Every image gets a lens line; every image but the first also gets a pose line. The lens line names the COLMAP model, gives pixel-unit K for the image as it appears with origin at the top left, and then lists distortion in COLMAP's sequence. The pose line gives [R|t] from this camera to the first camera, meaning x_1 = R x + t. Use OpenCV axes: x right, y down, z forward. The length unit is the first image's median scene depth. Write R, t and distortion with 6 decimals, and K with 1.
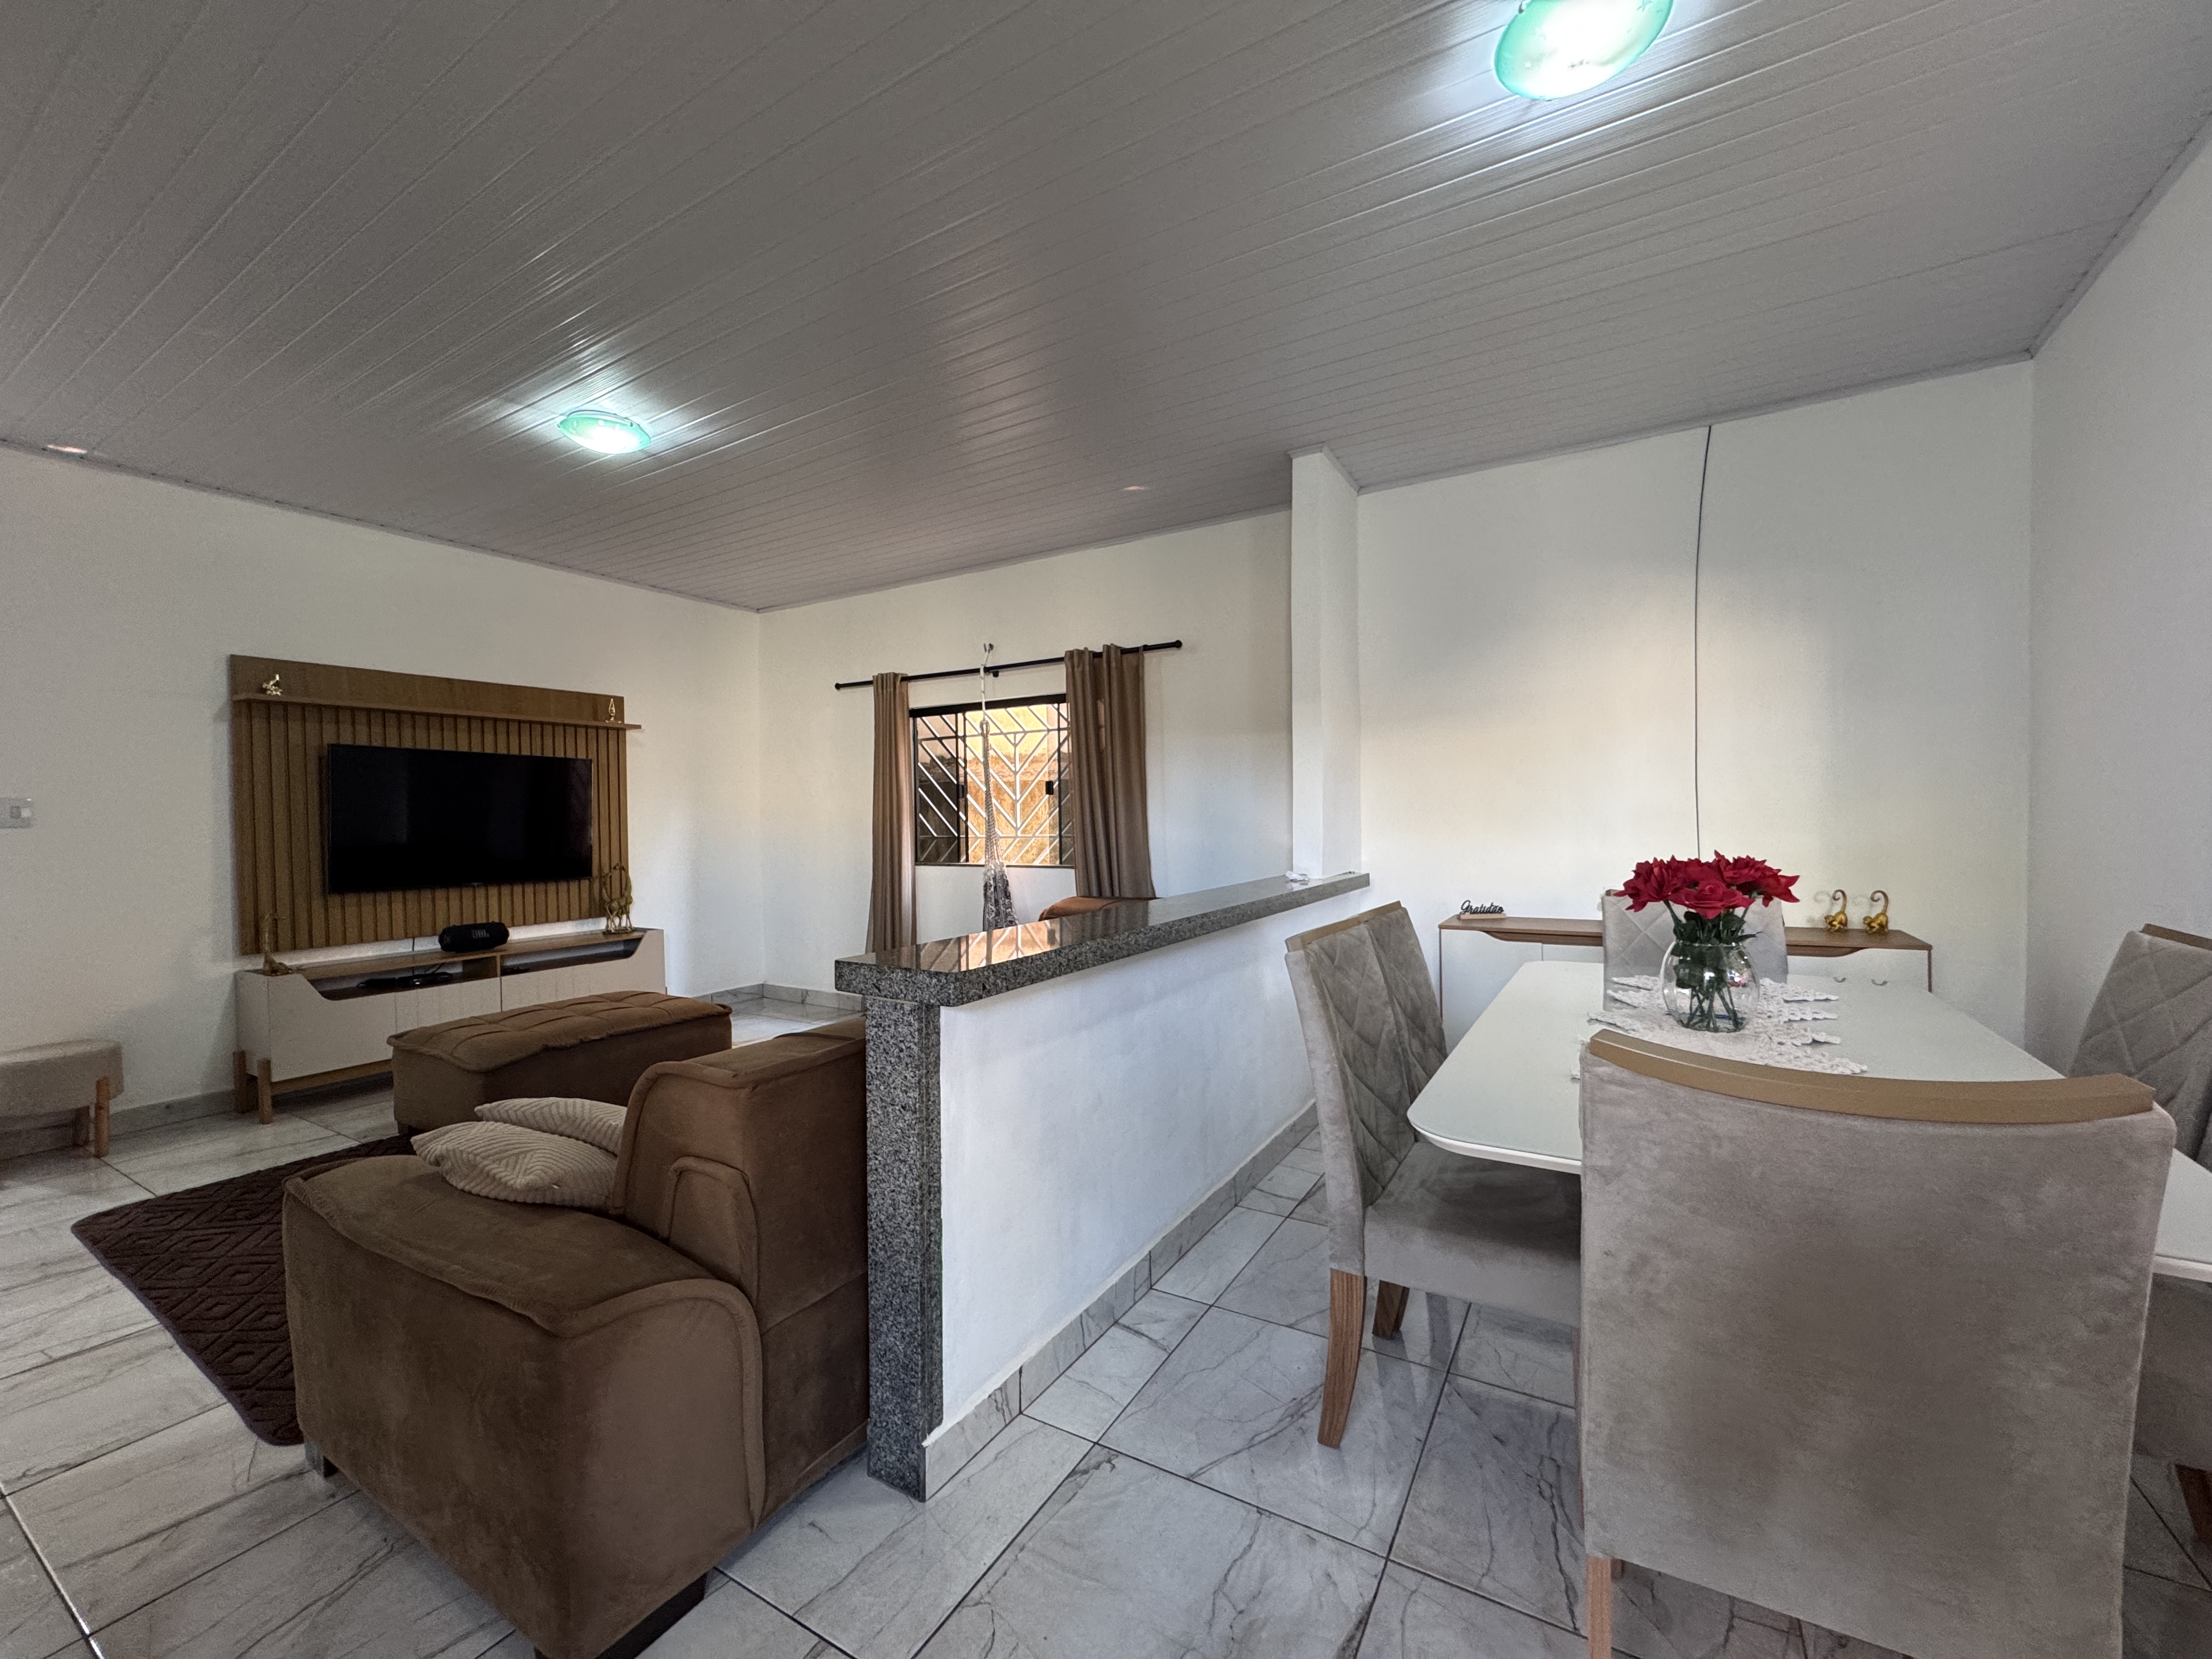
lens RADIAL K [[891.7, 0, 1106.0], [0, 891.7, 829.5], [0, 0, 1]] dist [-0.000764, 0.000169]
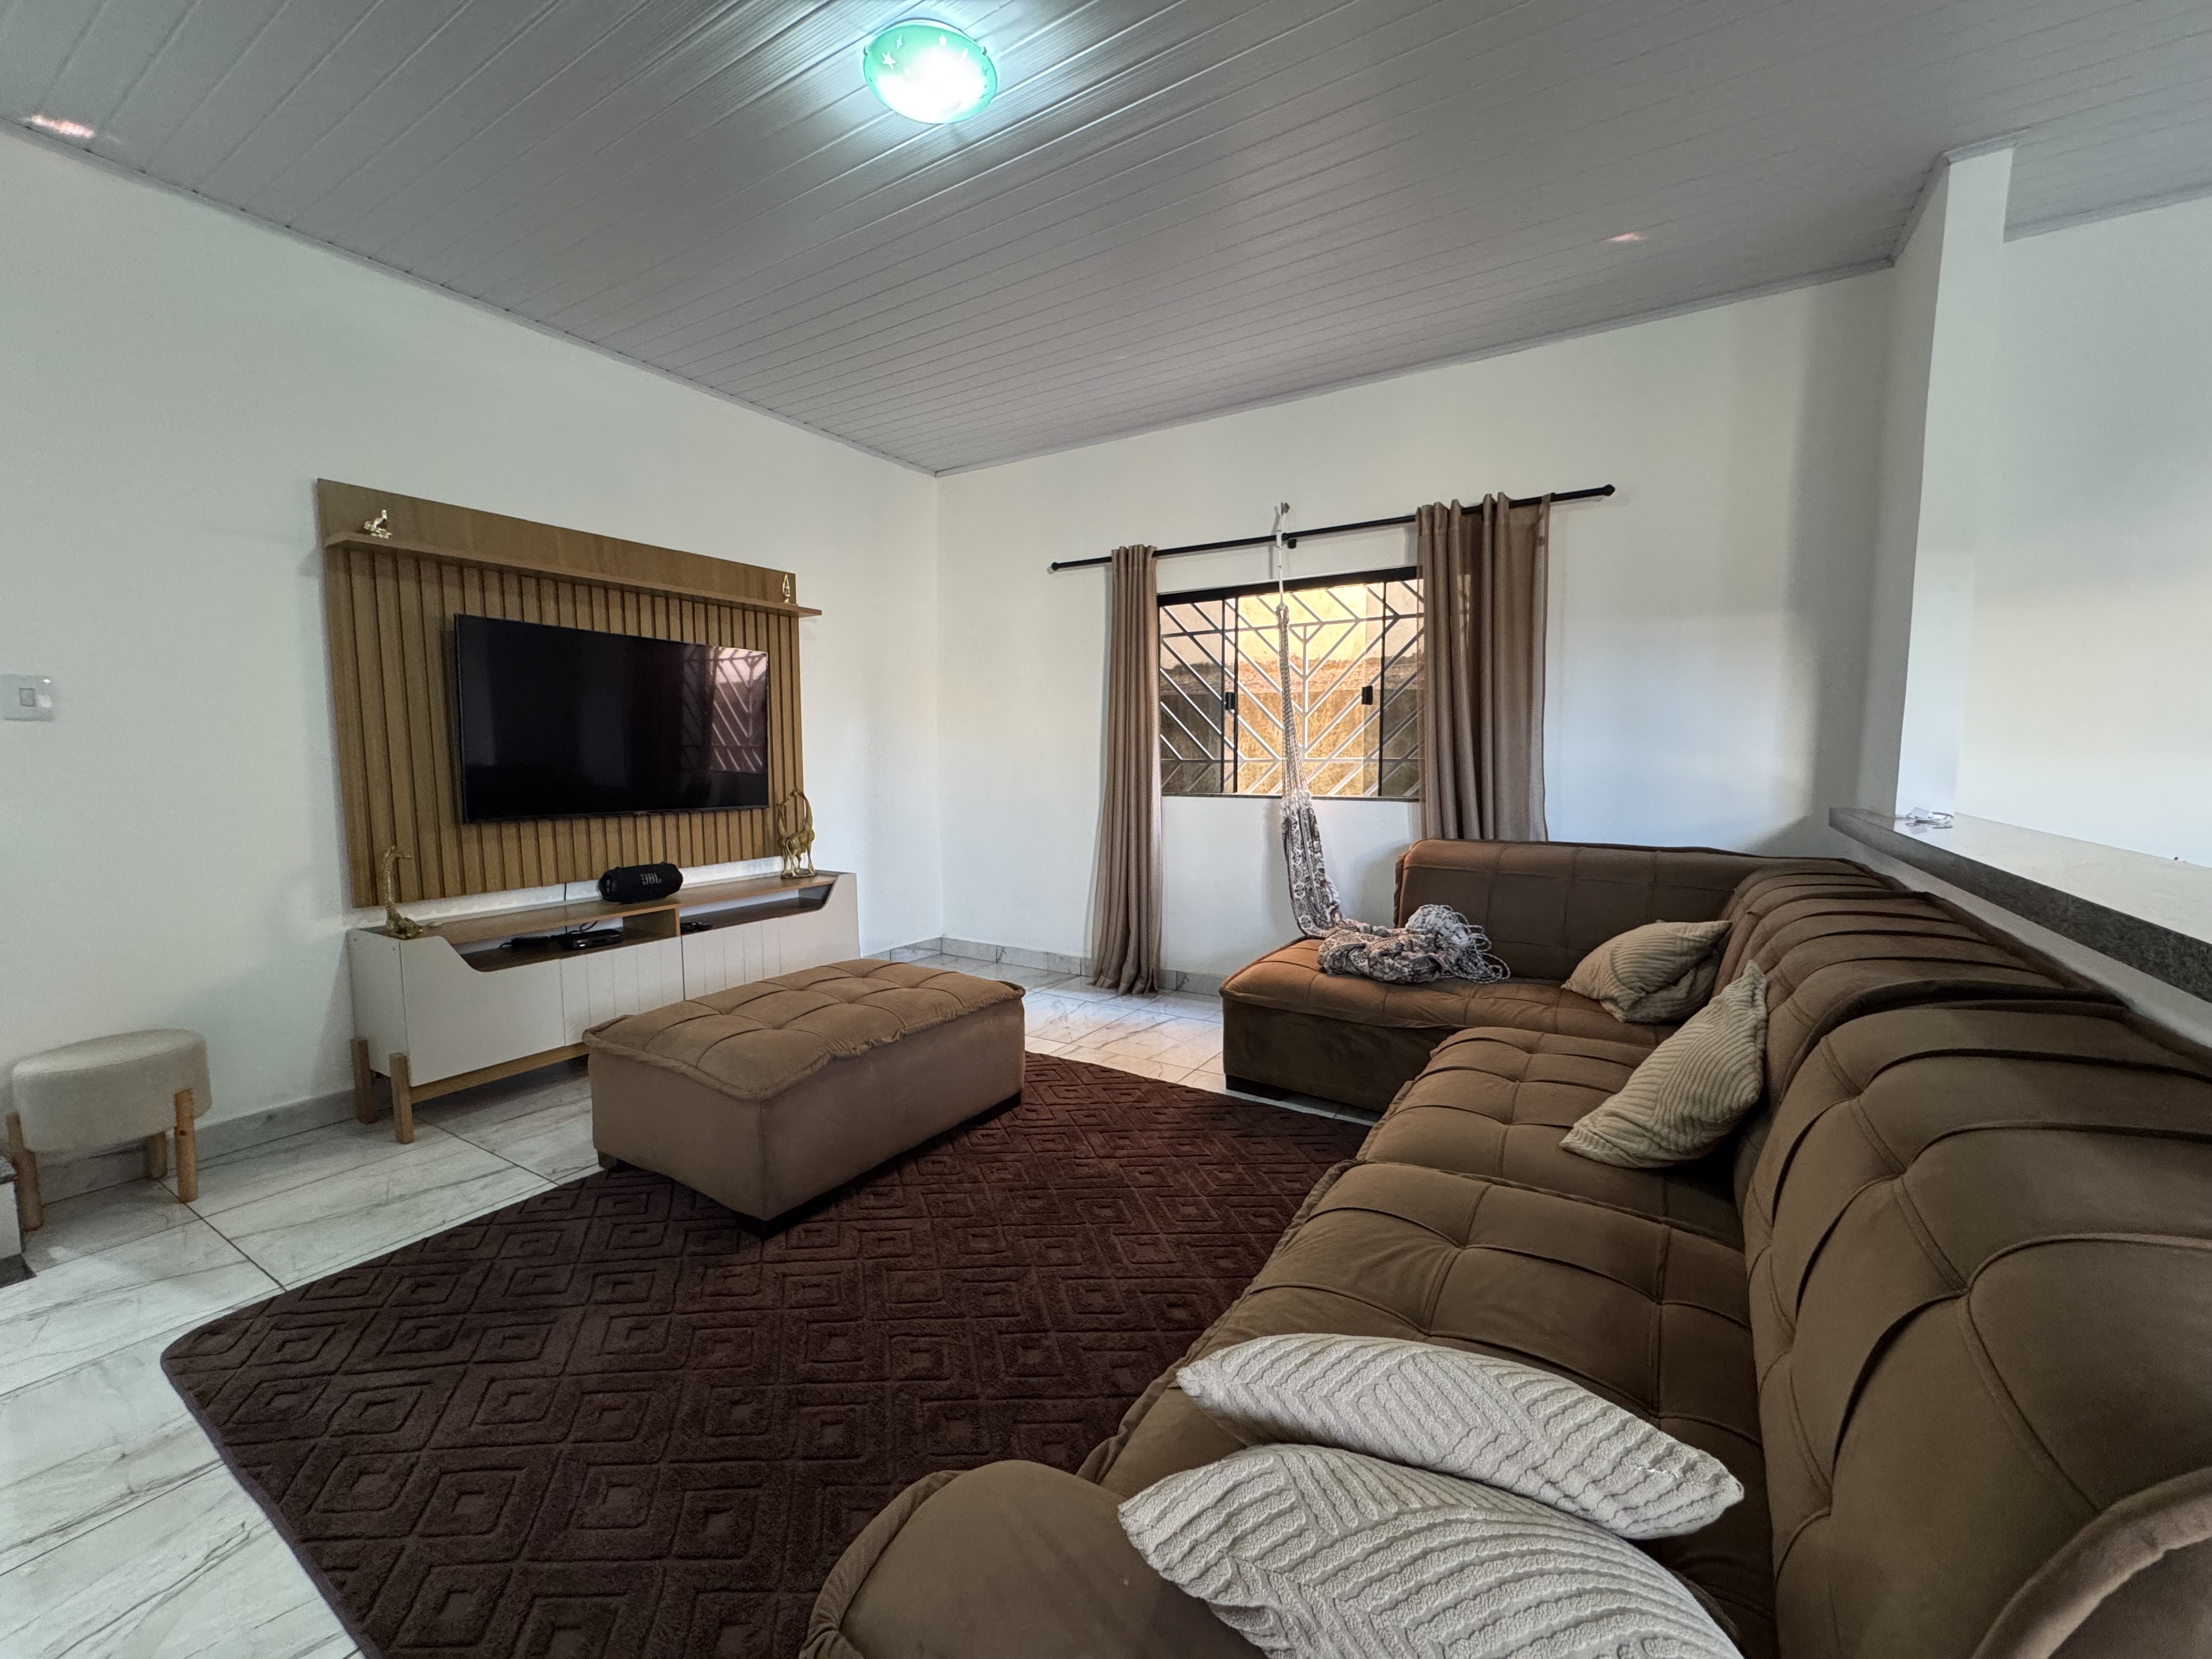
lens RADIAL K [[886.3, 0, 1104.5], [0, 886.3, 831.7], [0, 0, 1]] dist [-0.002419, 0.000164]
pose [[0.999840, 0.012194, -0.013115, -0.305055], [-0.011197, 0.997225, 0.073593, 0.017779], [0.013976, -0.073434, 0.997202, 0.257571]]
